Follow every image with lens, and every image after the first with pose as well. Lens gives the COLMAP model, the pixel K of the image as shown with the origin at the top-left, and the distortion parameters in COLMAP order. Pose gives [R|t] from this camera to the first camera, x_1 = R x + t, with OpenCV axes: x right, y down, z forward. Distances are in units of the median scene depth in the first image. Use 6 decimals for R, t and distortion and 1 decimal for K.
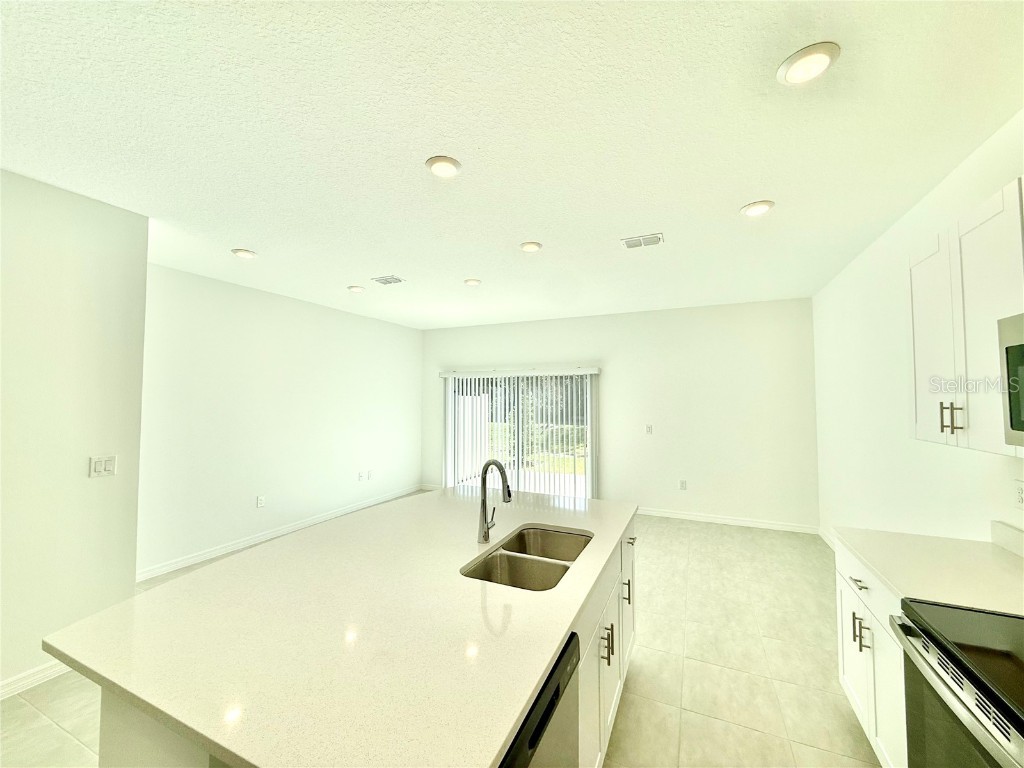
lens RADIAL K [[409.0, 0, 508.7], [0, 409.0, 382.6], [0, 0, 1]] dist [-0.000260, 0.000001]
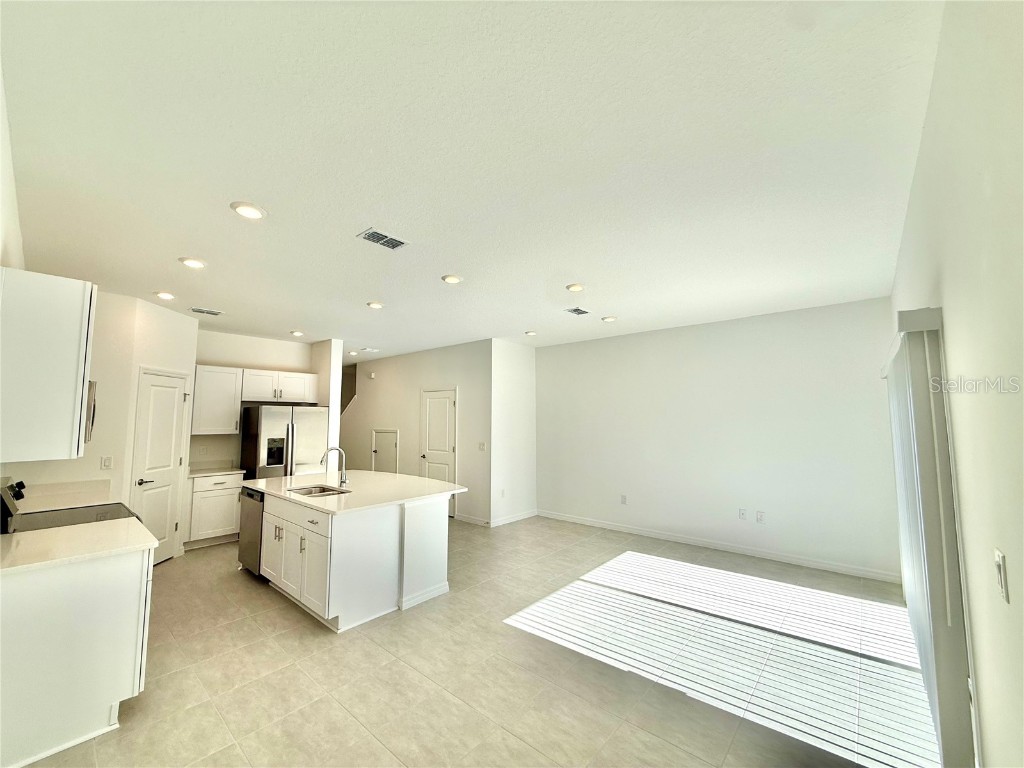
lens RADIAL K [[409.0, 0, 510.2], [0, 409.0, 384.2], [0, 0, 1]] dist [-0.000260, 0.000001]
pose [[-0.282864, -0.075172, -0.956210, 1.326979], [0.039260, 0.995181, -0.089850, 0.056464], [0.958356, -0.062957, -0.278549, 1.848109]]
